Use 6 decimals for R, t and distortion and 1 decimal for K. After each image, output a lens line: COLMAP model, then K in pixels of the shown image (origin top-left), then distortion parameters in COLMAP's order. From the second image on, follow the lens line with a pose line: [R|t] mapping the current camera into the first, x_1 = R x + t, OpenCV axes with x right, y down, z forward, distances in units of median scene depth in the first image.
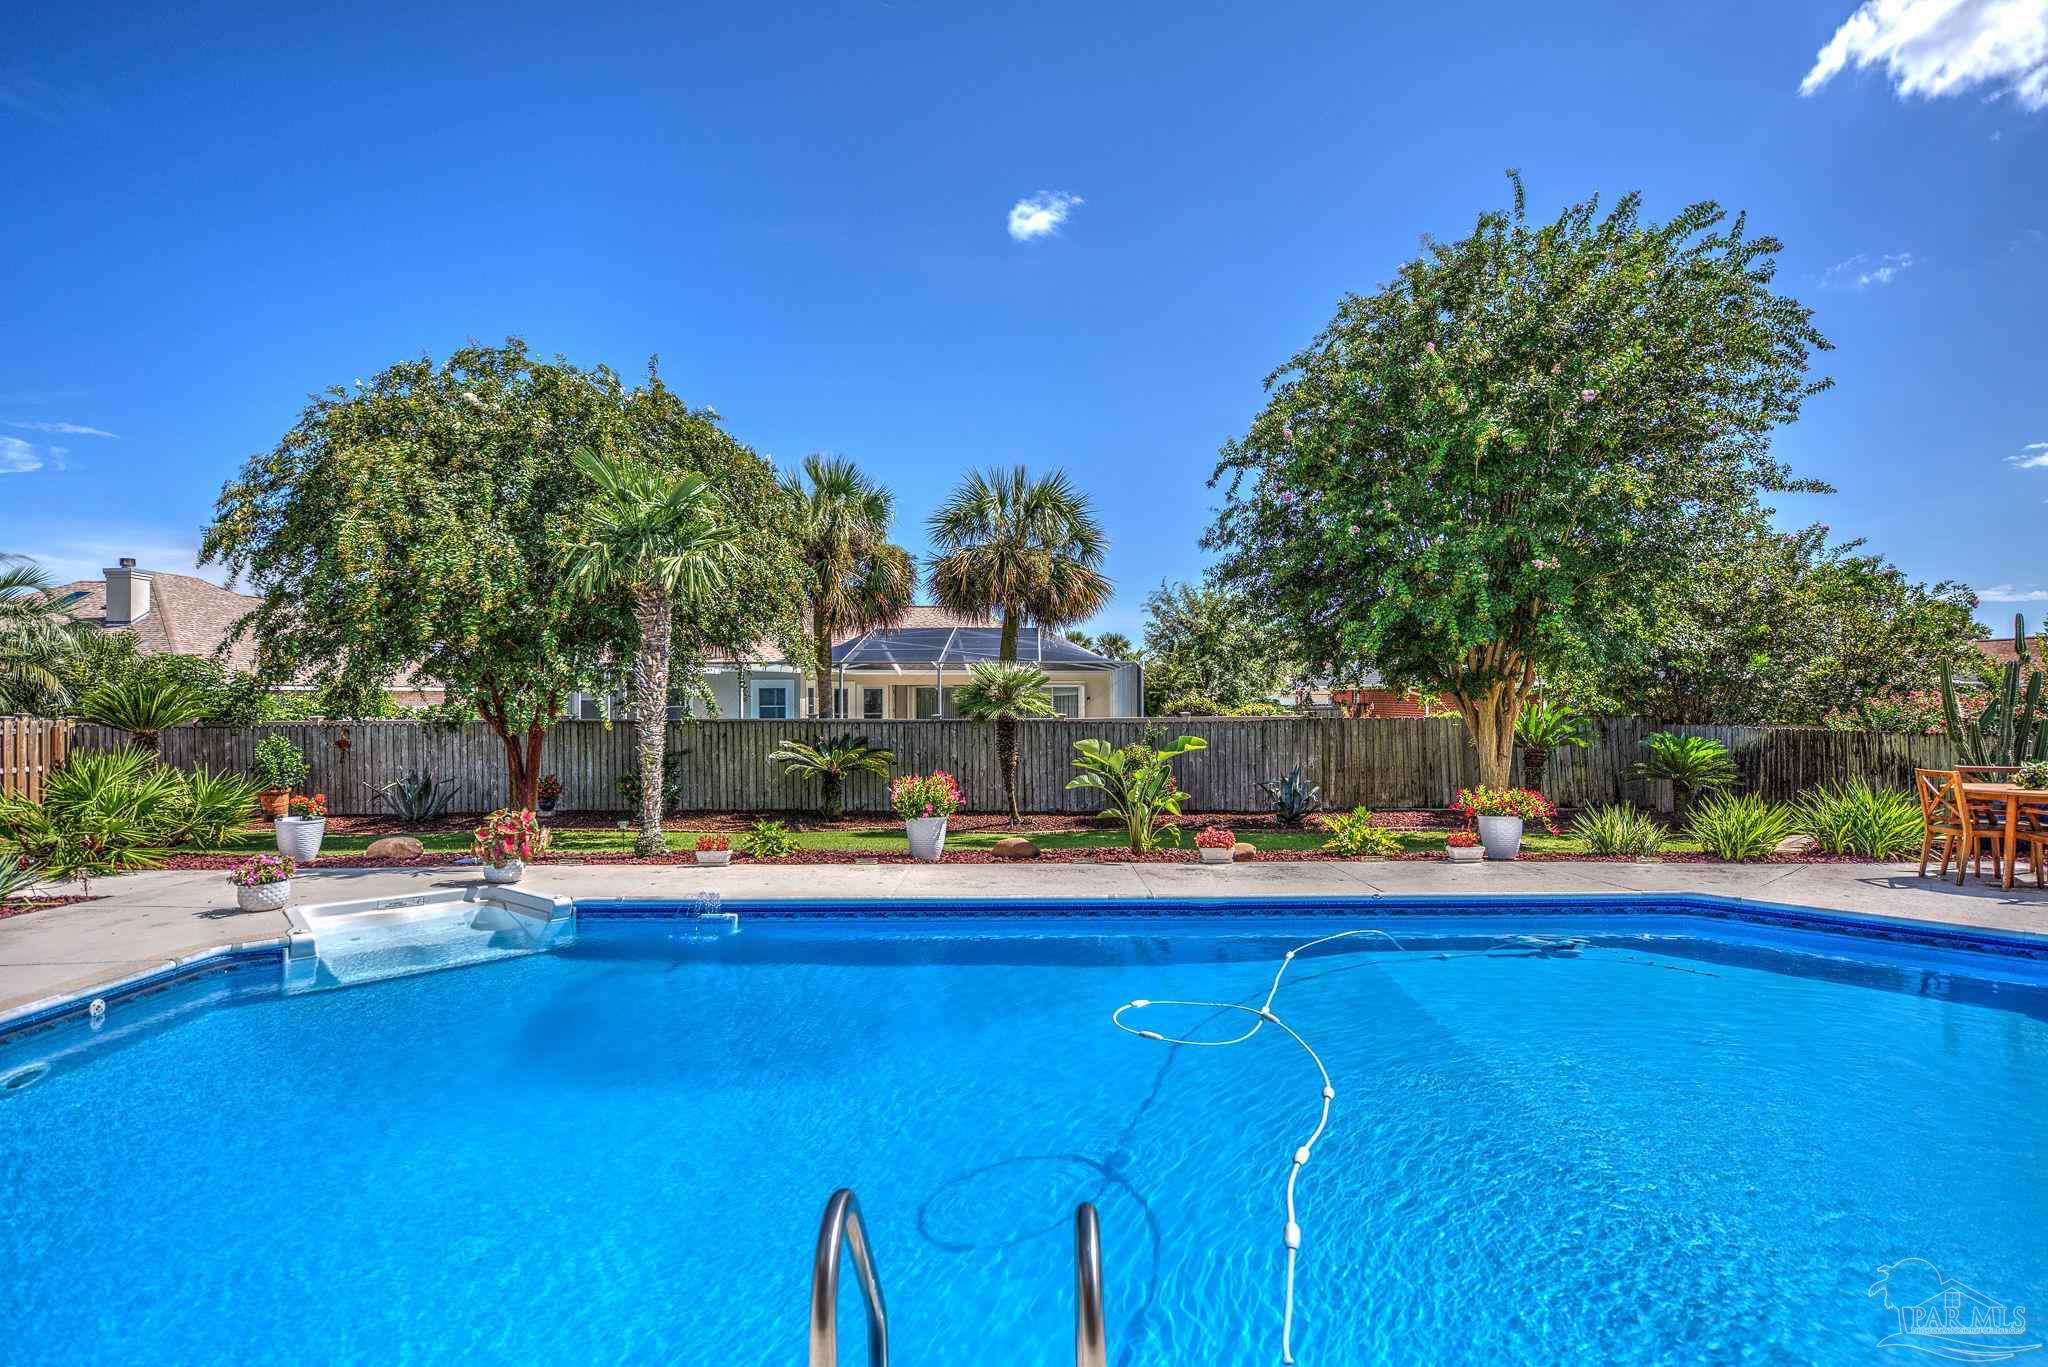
lens RADIAL K [[1032.3, 0, 1030.6], [0, 1032.3, 691.8], [0, 0, 1]] dist [-0.000658, -0.000520]
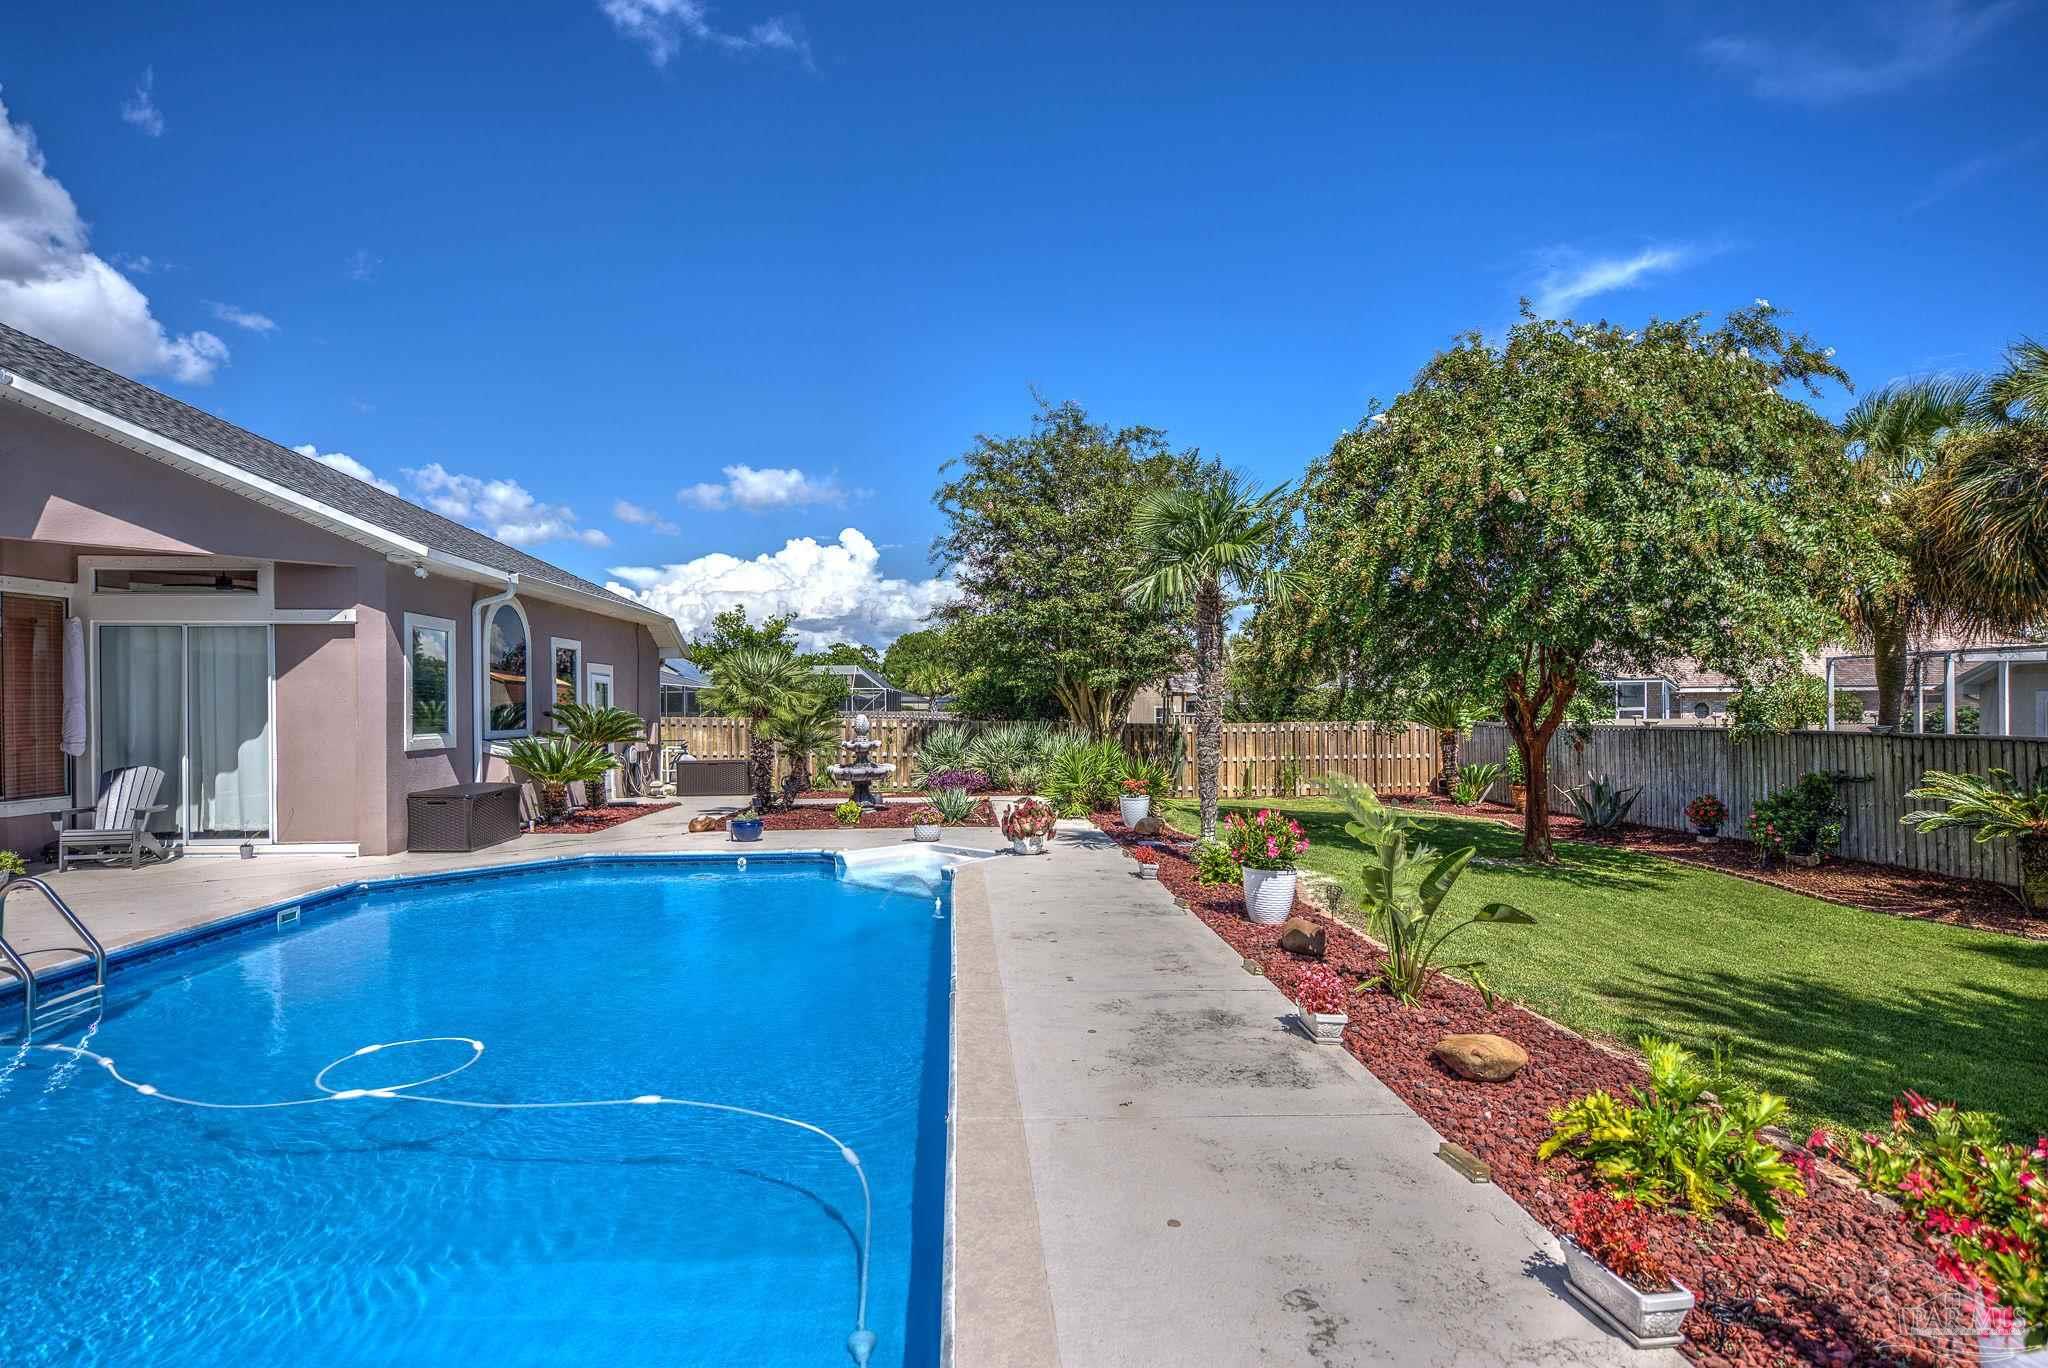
lens RADIAL K [[1032.3, 0, 1030.0], [0, 1032.3, 715.9], [0, 0, 1]] dist [-0.000658, -0.000520]
pose [[0.077766, 0.012273, -0.996896, 0.438492], [0.012495, 0.999834, 0.013284, -0.001484], [0.996893, -0.013489, 0.077599, 0.524461]]
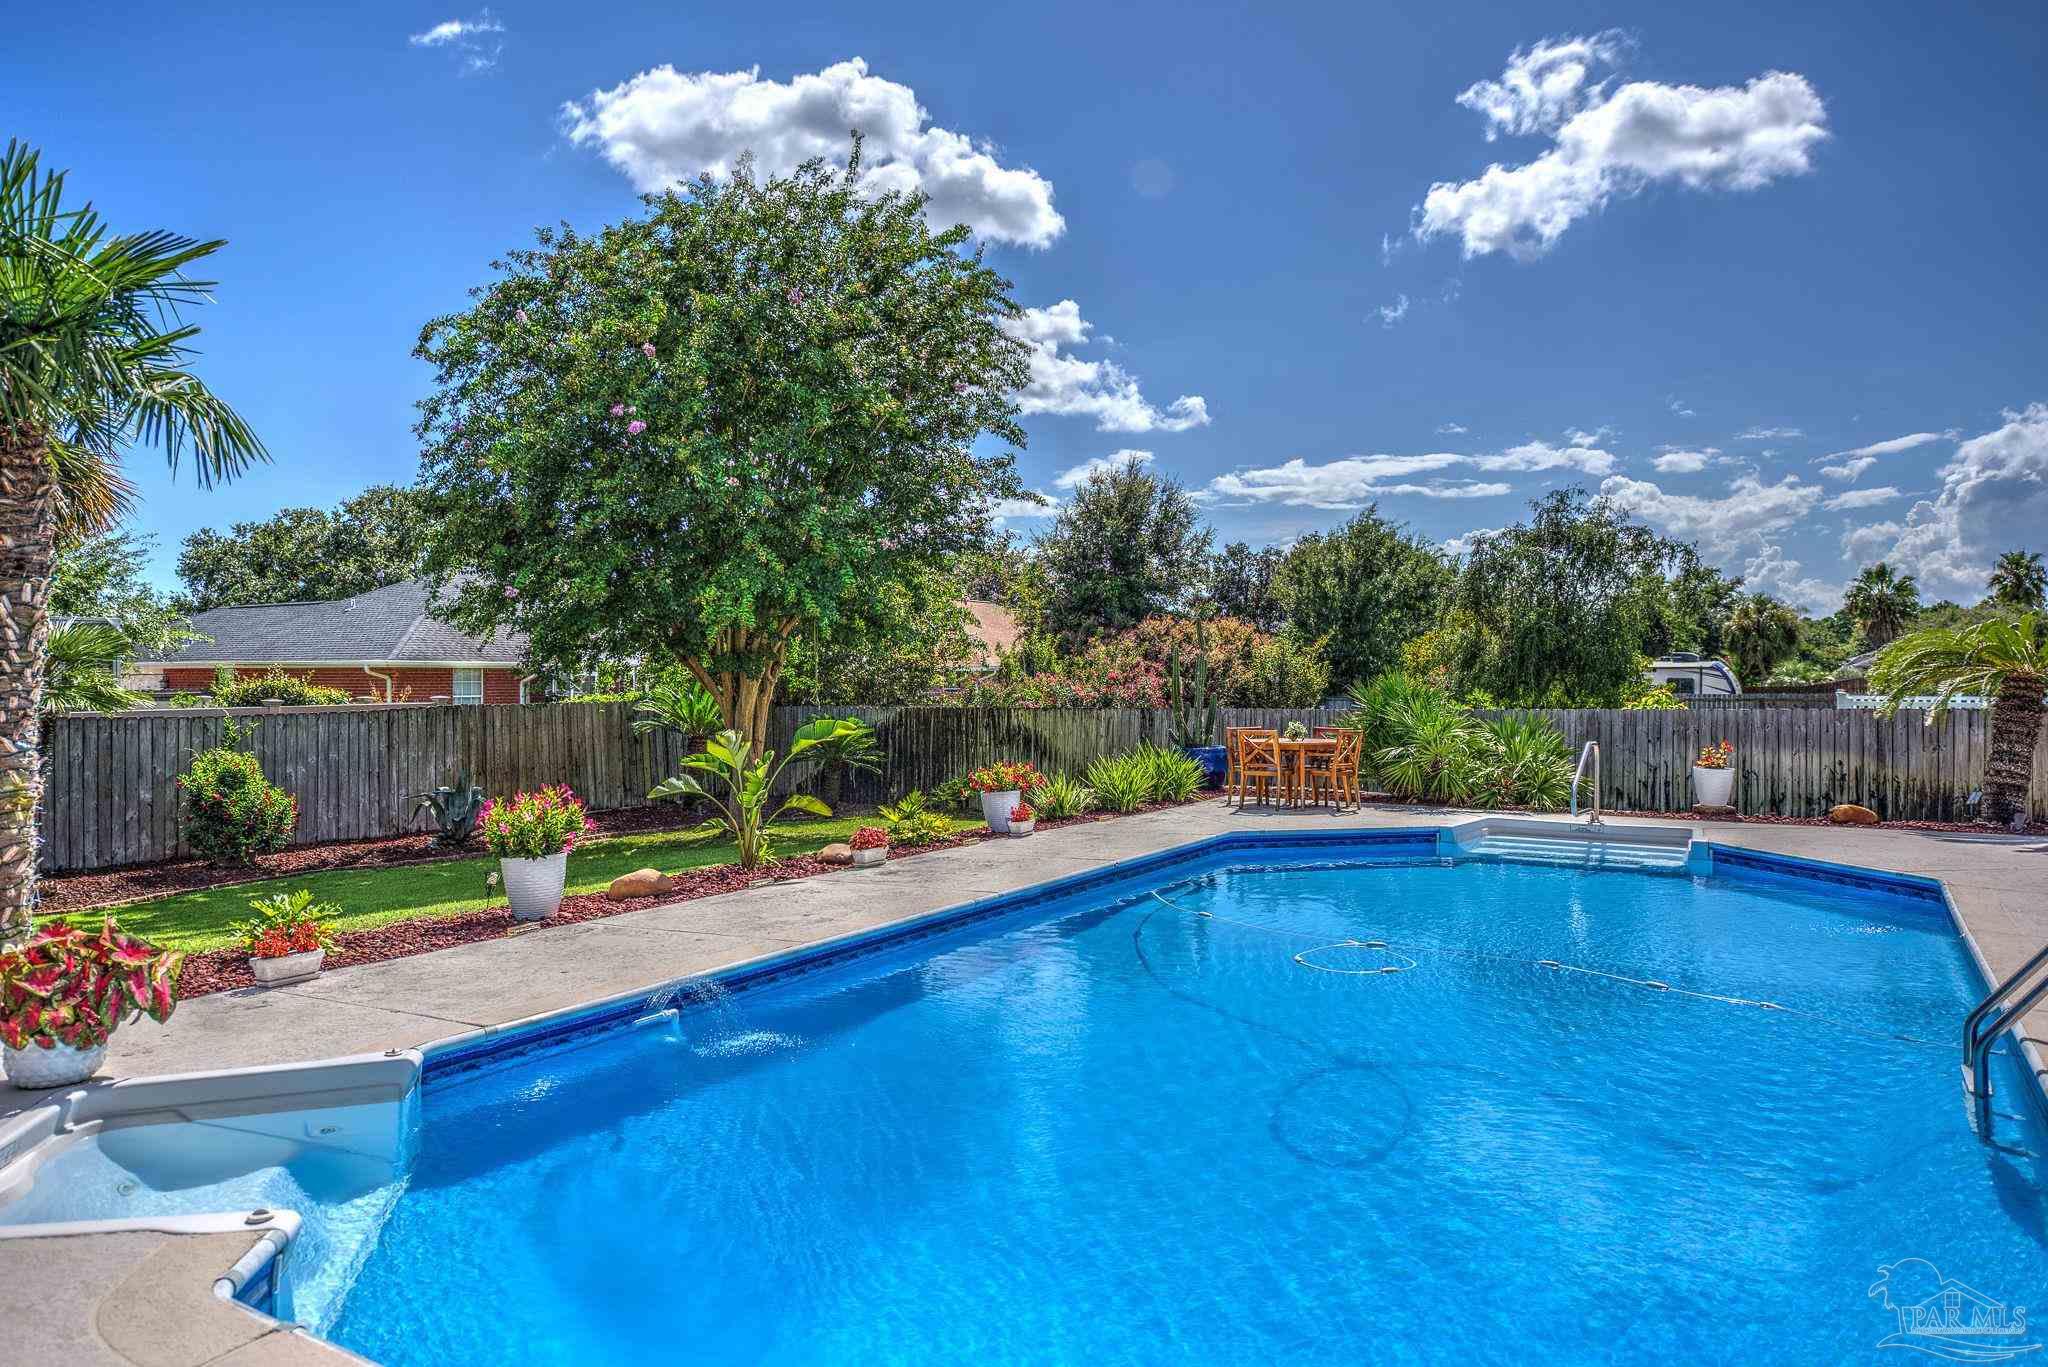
lens RADIAL K [[1316.6, 0, 1031.8], [0, 1316.6, 682.1], [0, 0, 1]] dist [0.000828, -0.004714]
pose [[0.514780, -0.000520, 0.857322, -0.453418], [-0.006395, 0.999970, 0.004447, 0.002215], [-0.857299, -0.007772, 0.514761, 0.198113]]
